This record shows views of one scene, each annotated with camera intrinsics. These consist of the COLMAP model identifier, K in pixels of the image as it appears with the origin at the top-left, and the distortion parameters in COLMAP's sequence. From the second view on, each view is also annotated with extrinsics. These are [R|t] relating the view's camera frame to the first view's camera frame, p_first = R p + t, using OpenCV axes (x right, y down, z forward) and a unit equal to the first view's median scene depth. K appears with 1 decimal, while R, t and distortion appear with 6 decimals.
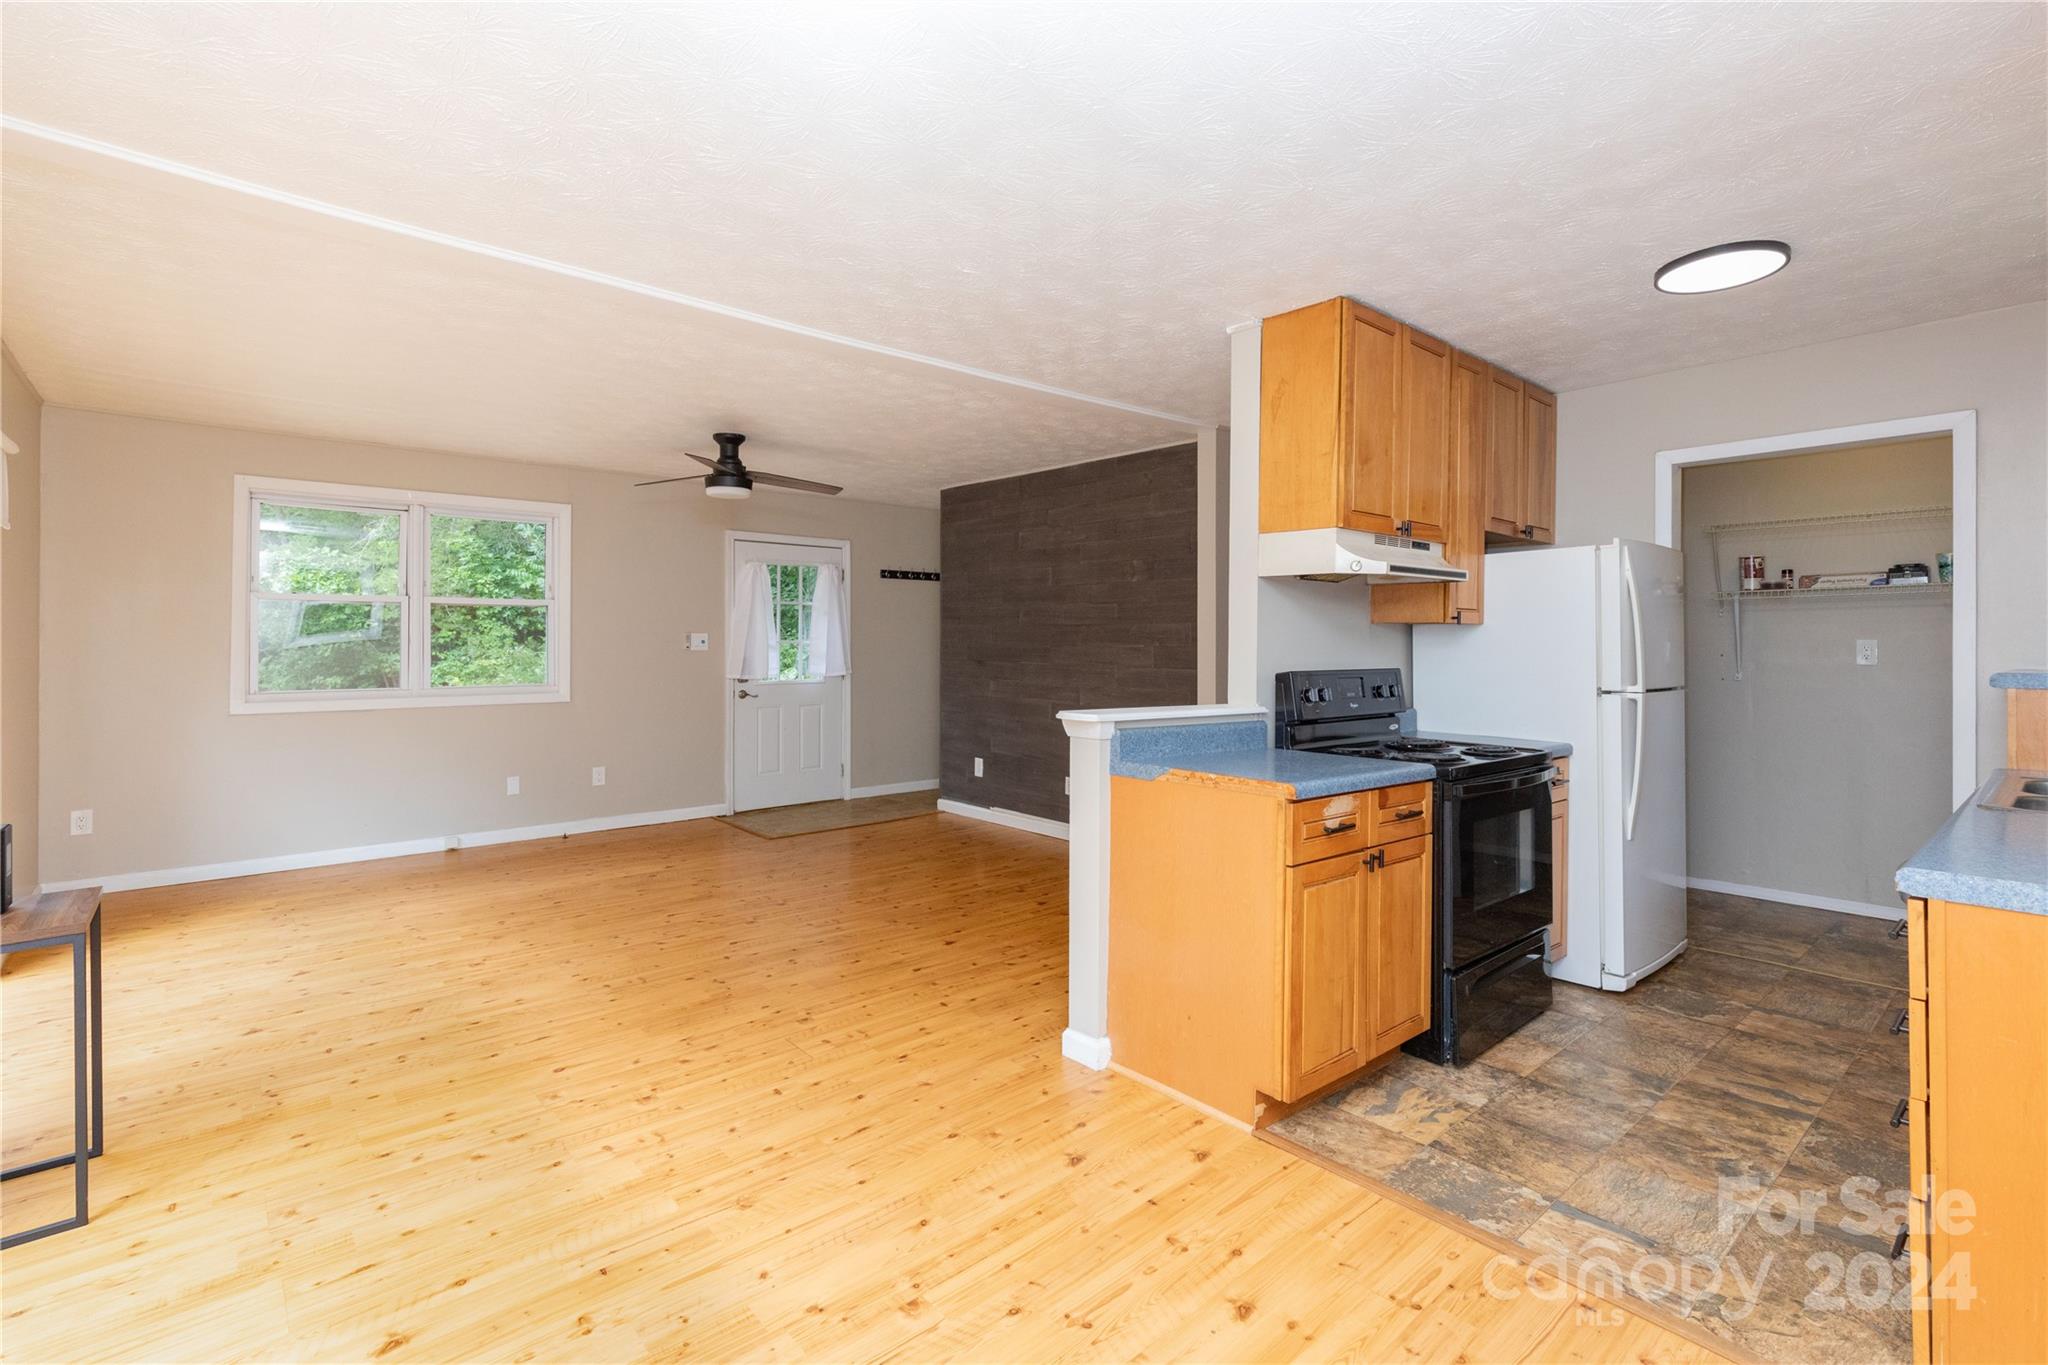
lens RADIAL K [[940.3, 0, 1026.6], [0, 940.3, 665.0], [0, 0, 1]] dist [0.004688, -0.000005]
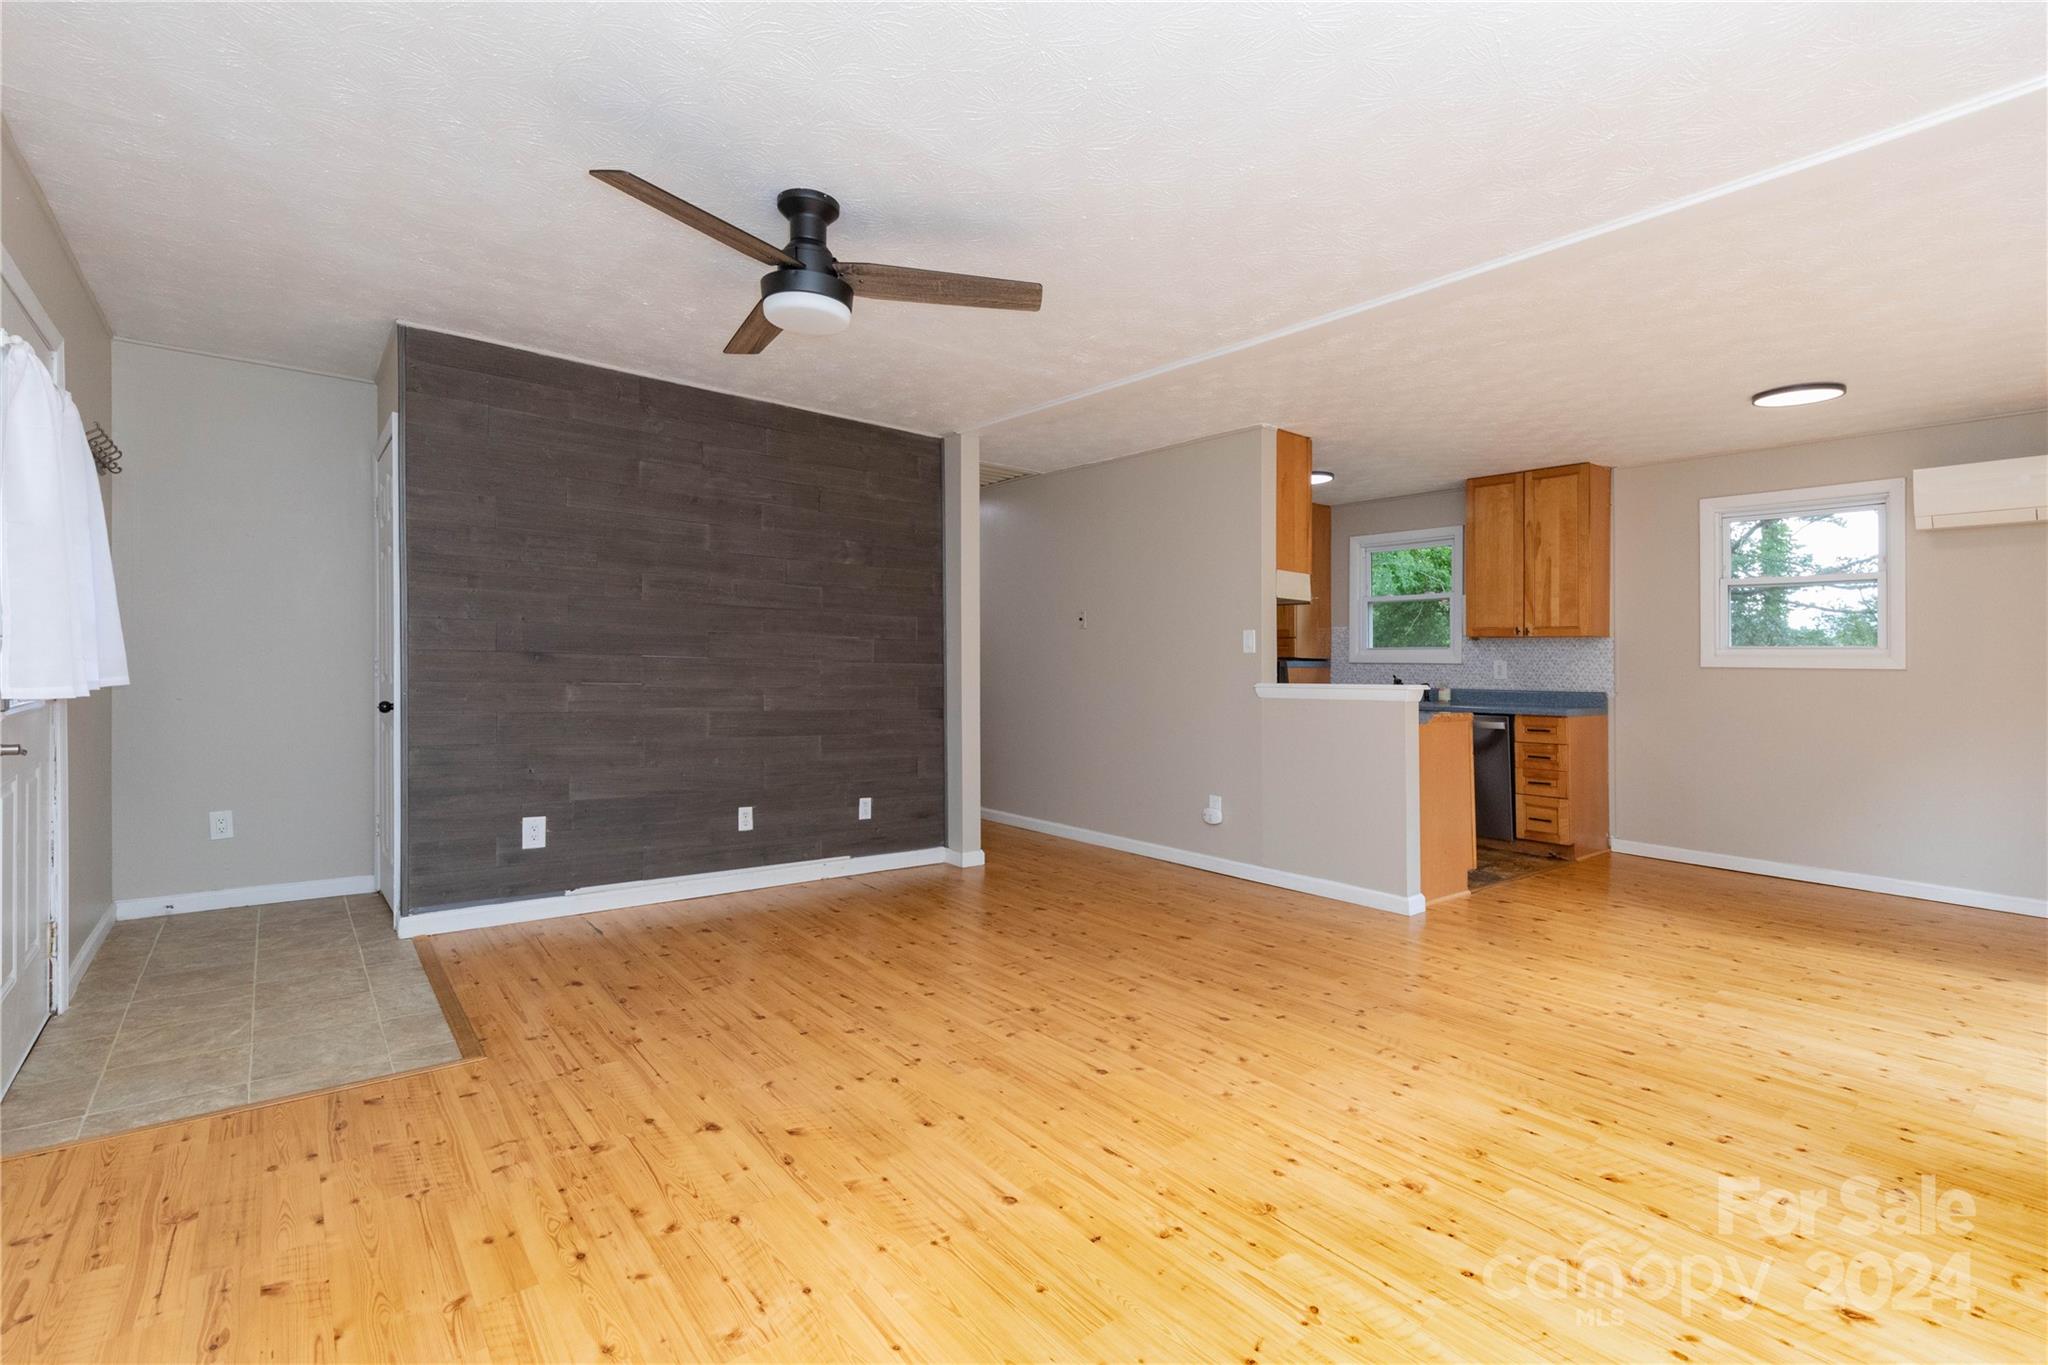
lens RADIAL K [[940.3, 0, 1026.3], [0, 940.3, 673.3], [0, 0, 1]] dist [0.004688, -0.000005]
pose [[0.039982, -0.009731, 0.999153, -1.056733], [0.007625, 0.999926, 0.009433, 0.008724], [-0.999171, 0.007241, 0.040053, 1.111547]]
